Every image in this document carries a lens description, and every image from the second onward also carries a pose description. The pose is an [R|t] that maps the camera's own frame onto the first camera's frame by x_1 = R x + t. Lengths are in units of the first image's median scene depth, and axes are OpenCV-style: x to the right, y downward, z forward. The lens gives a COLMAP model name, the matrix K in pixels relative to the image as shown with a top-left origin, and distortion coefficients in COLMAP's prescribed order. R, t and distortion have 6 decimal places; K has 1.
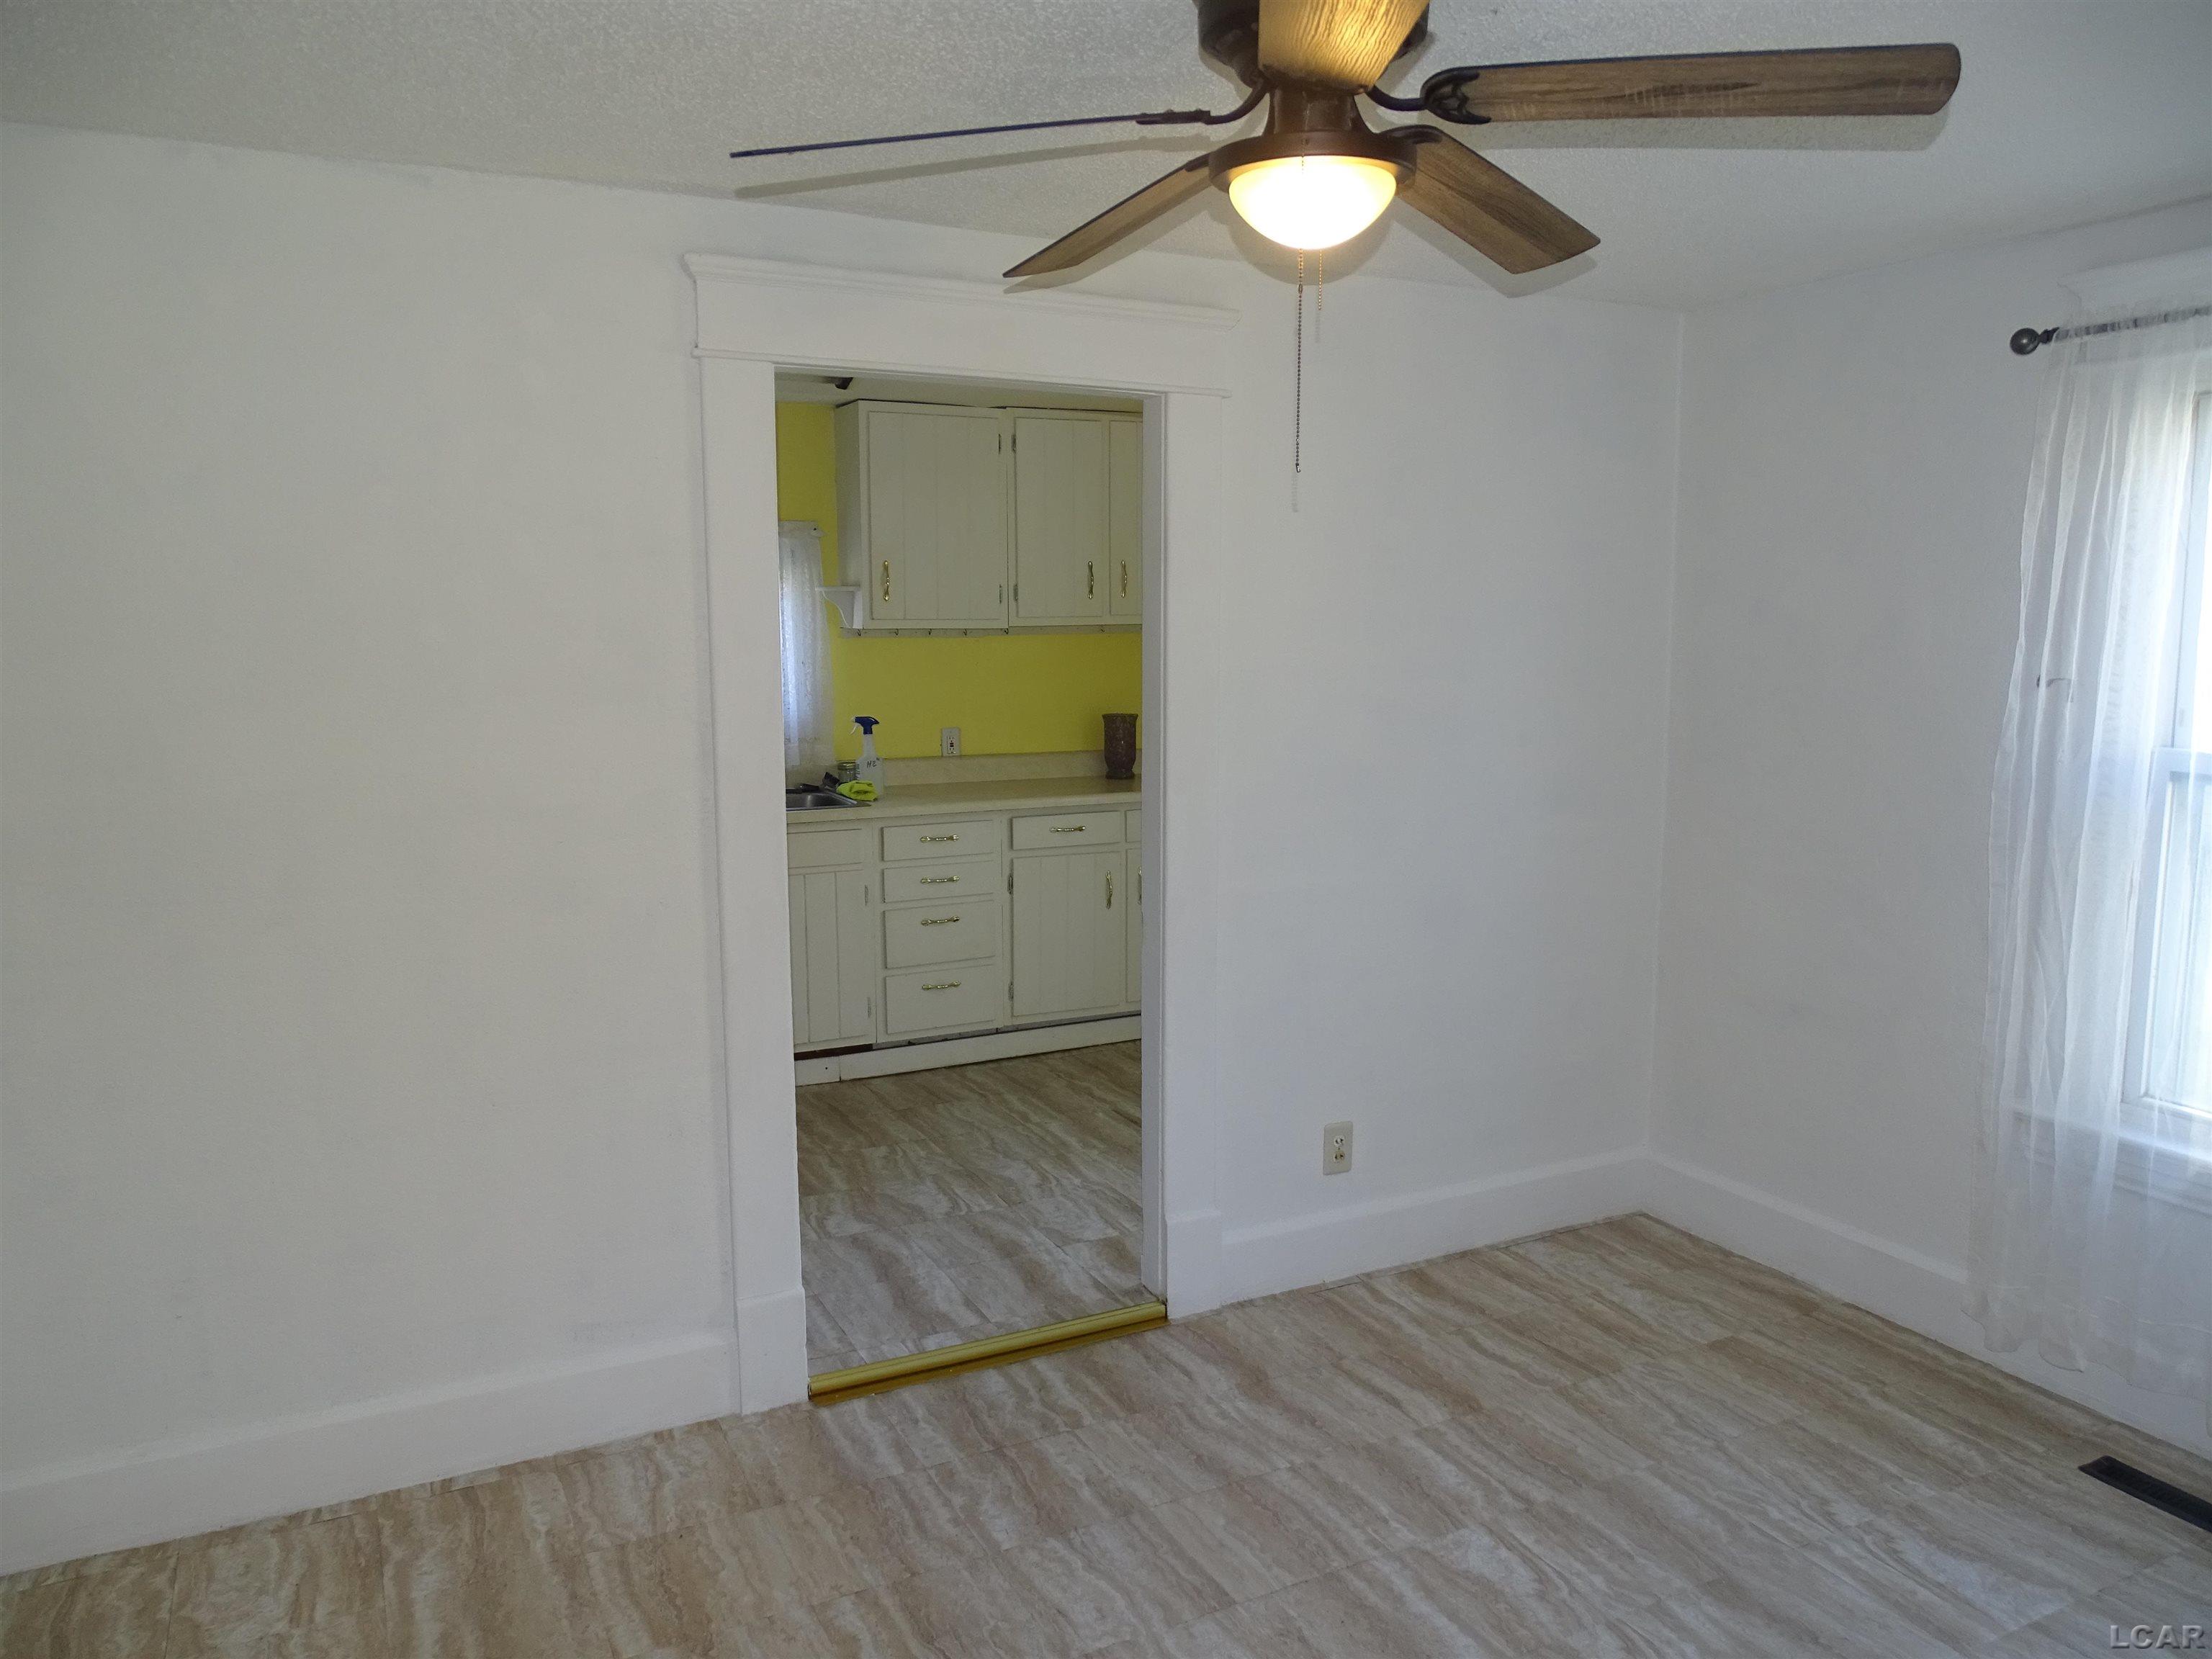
lens RADIAL K [[1564.8, 0, 1104.2], [0, 1564.8, 842.8], [0, 0, 1]] dist [0.006648, -0.001419]
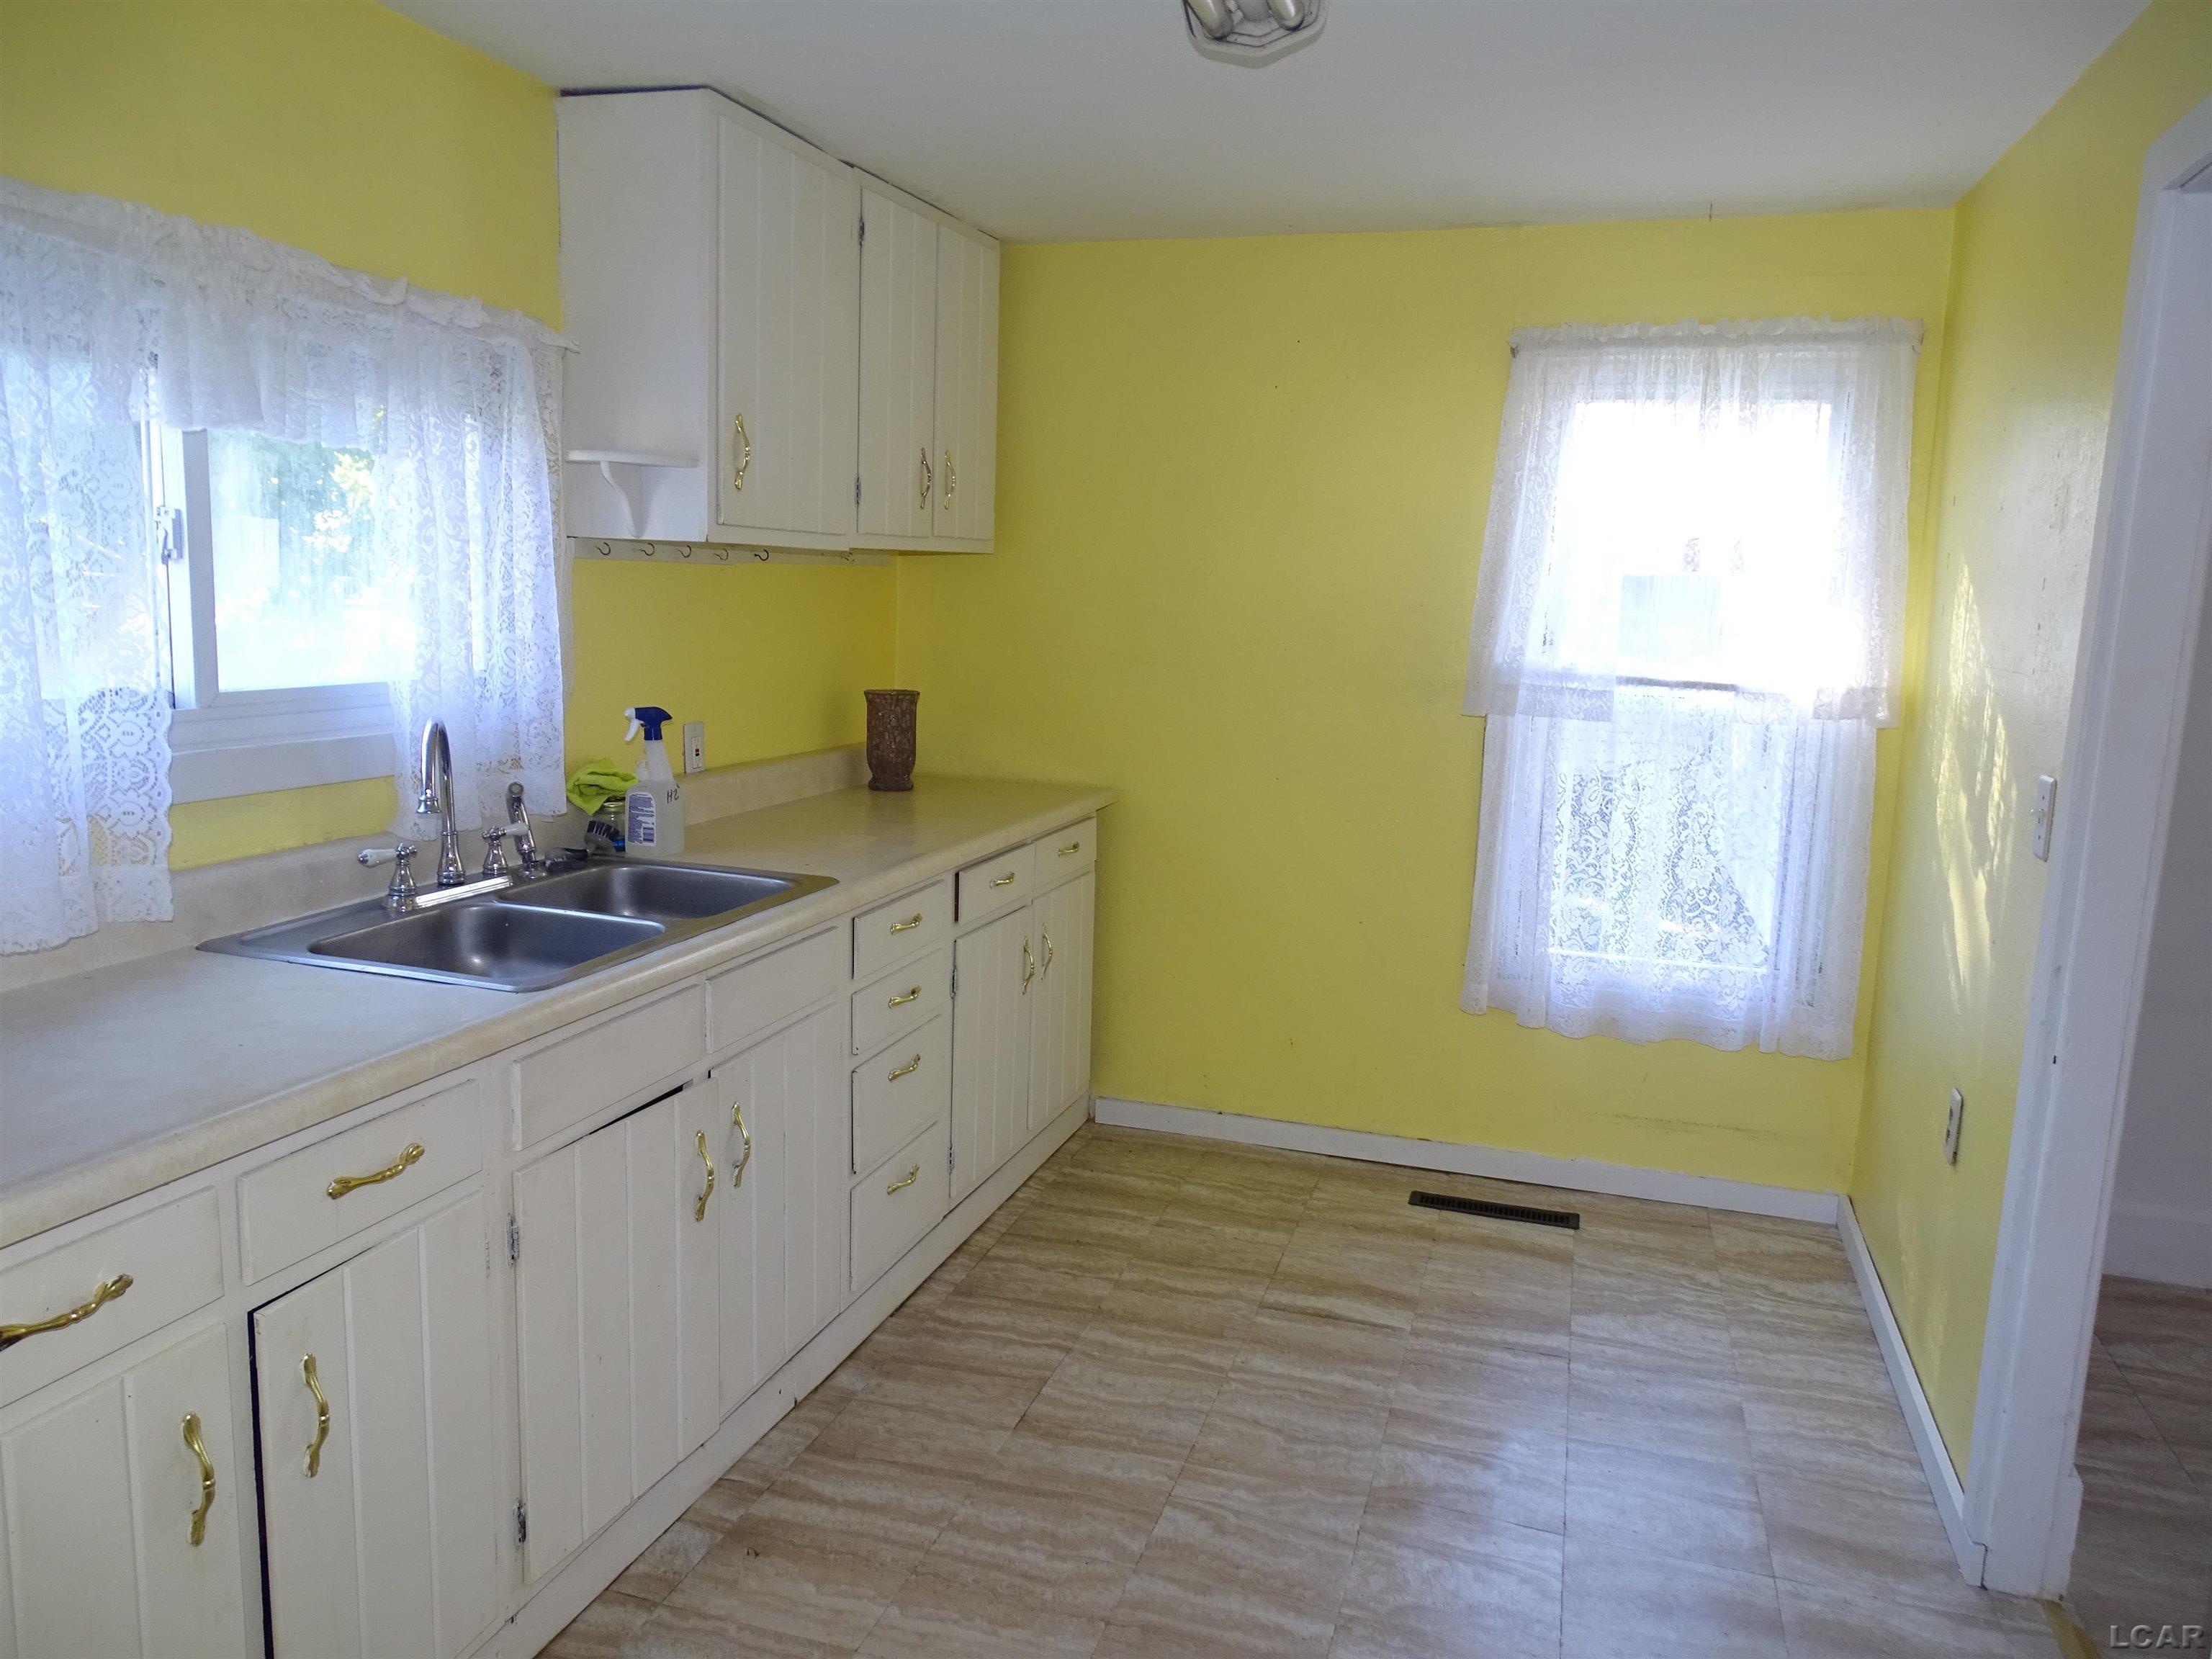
lens RADIAL K [[1564.8, 0, 1103.4], [0, 1564.8, 838.2], [0, 0, 1]] dist [0.006648, -0.001419]
pose [[0.674527, -0.087434, 0.733054, -0.435201], [0.058671, 0.996170, 0.064830, -0.061188], [-0.735915, -0.000721, 0.677074, 0.527046]]
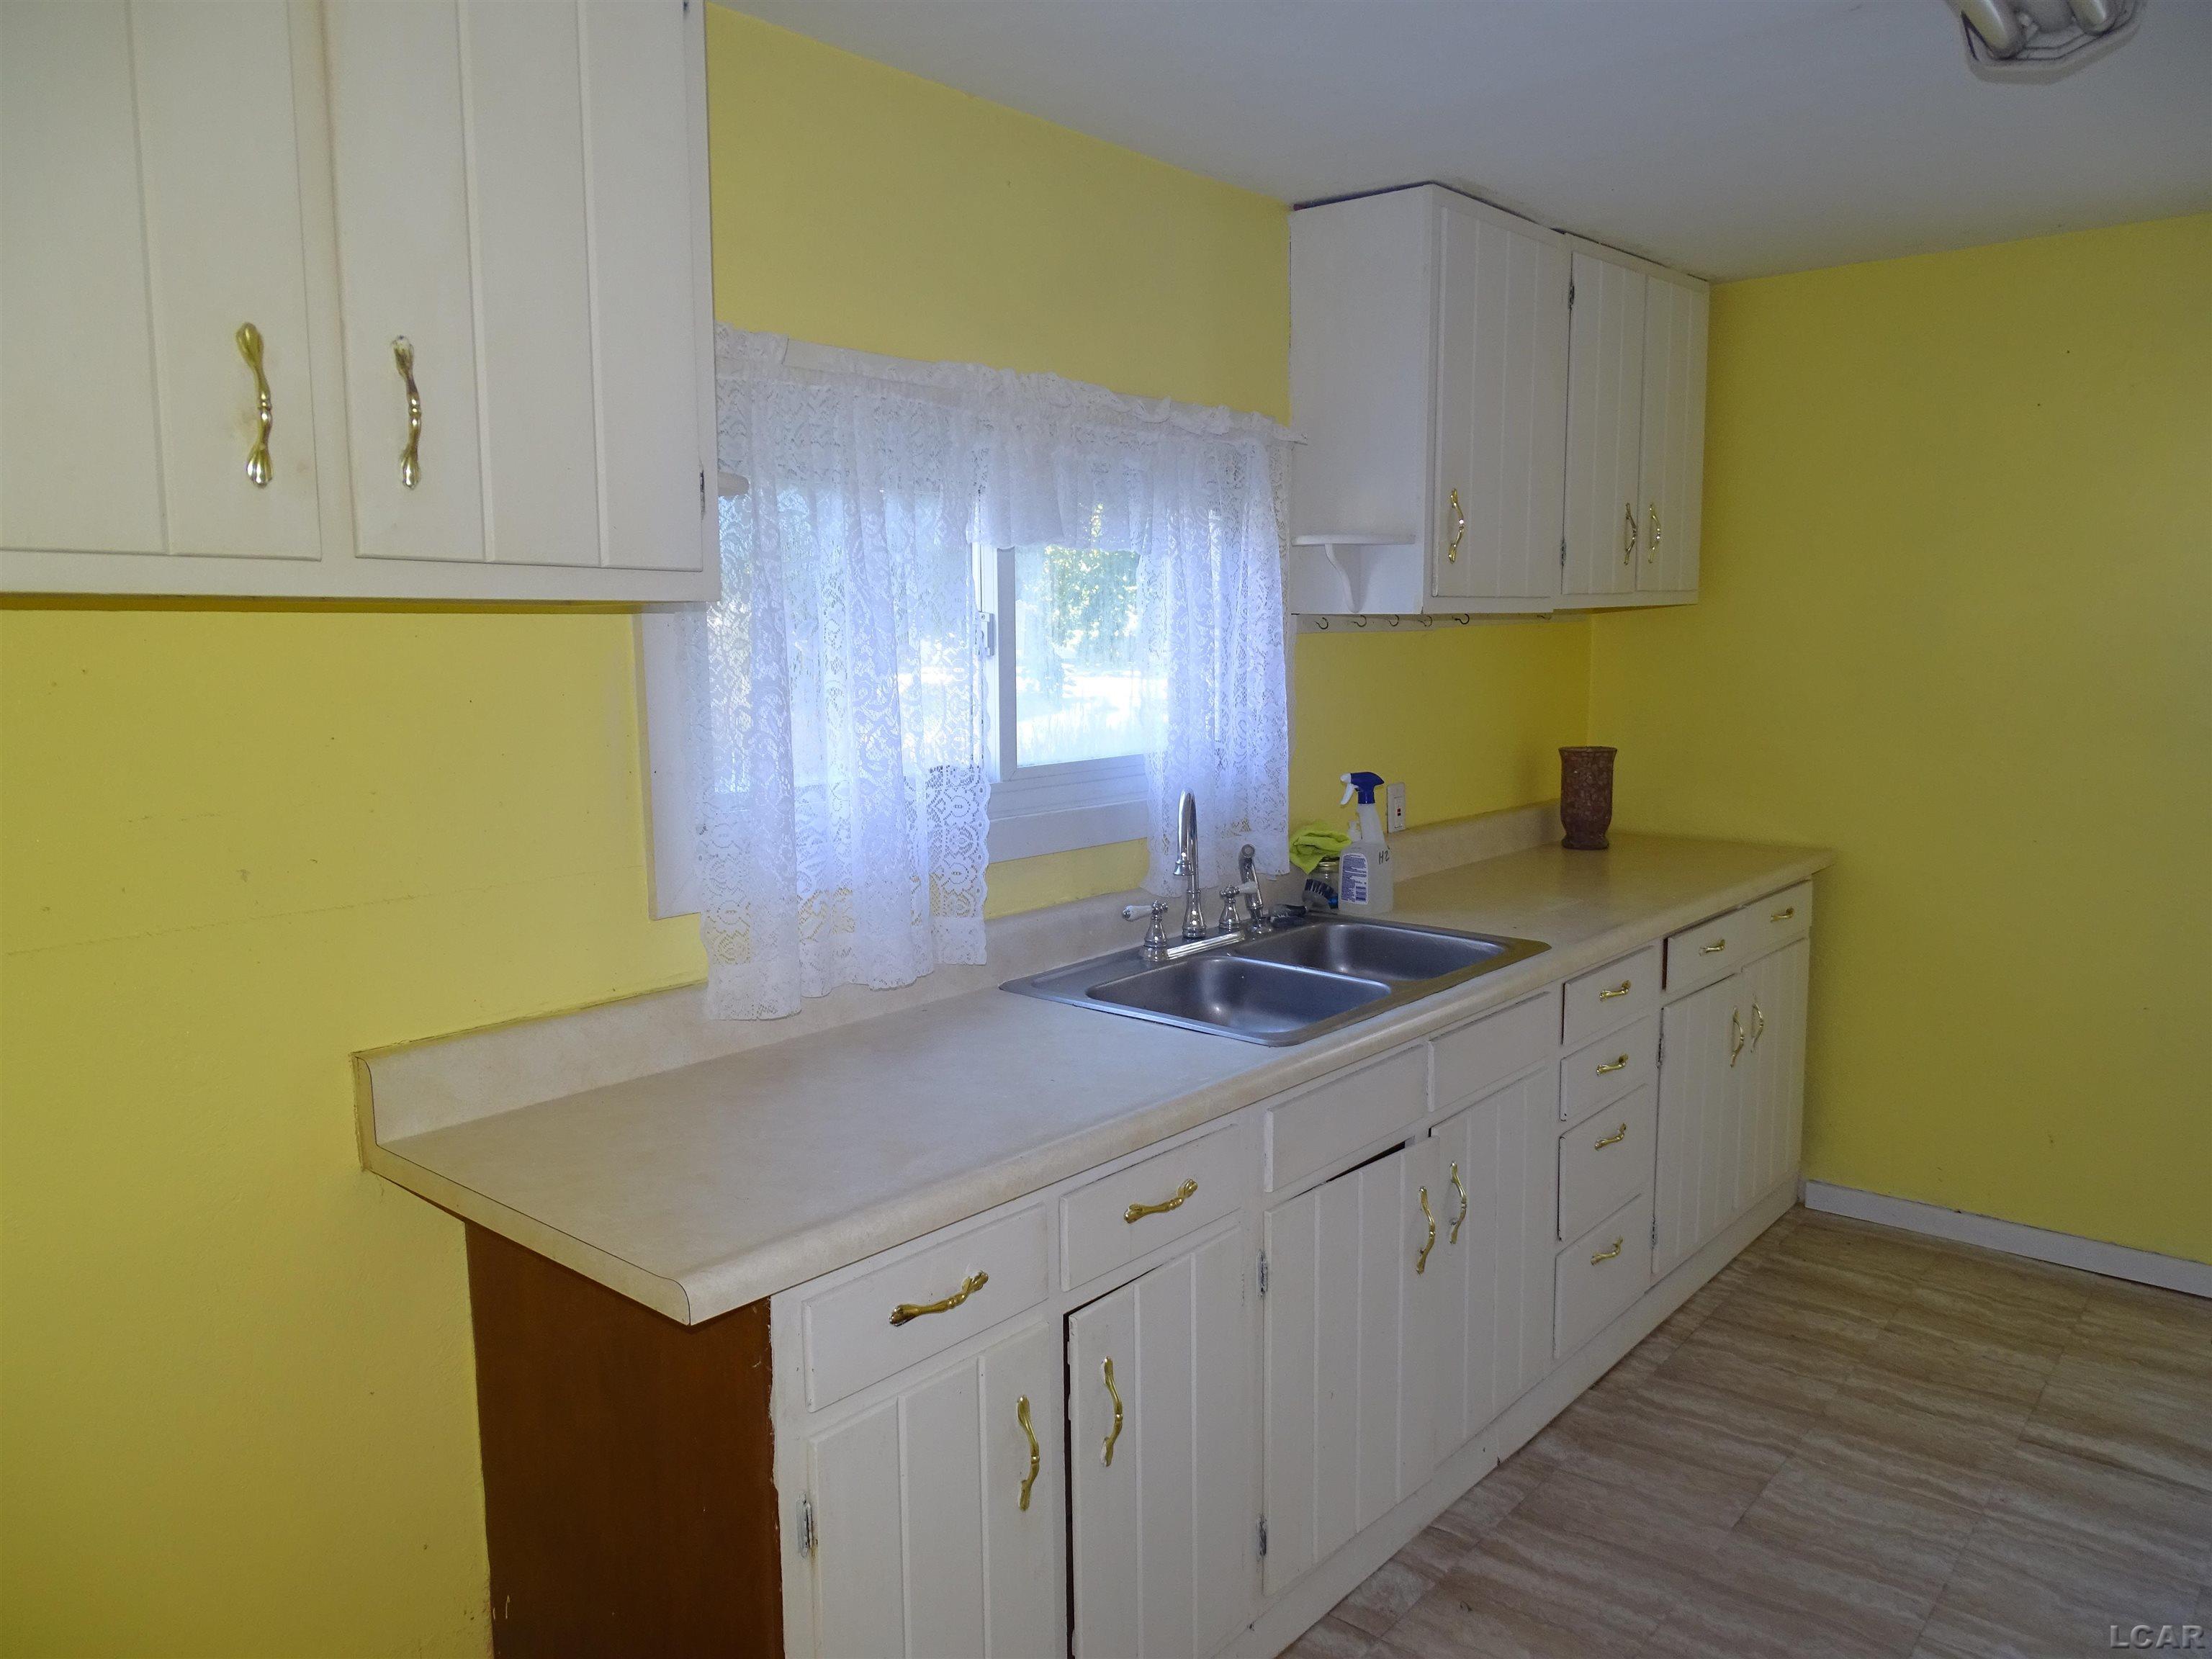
lens RADIAL K [[1564.8, 0, 1113.4], [0, 1564.8, 834.6], [0, 0, 1]] dist [0.006648, -0.001419]
pose [[0.906953, -0.058929, 0.417090, -0.460938], [0.057814, 0.998210, 0.015318, -0.071466], [-0.417246, 0.010221, 0.908736, 0.529270]]
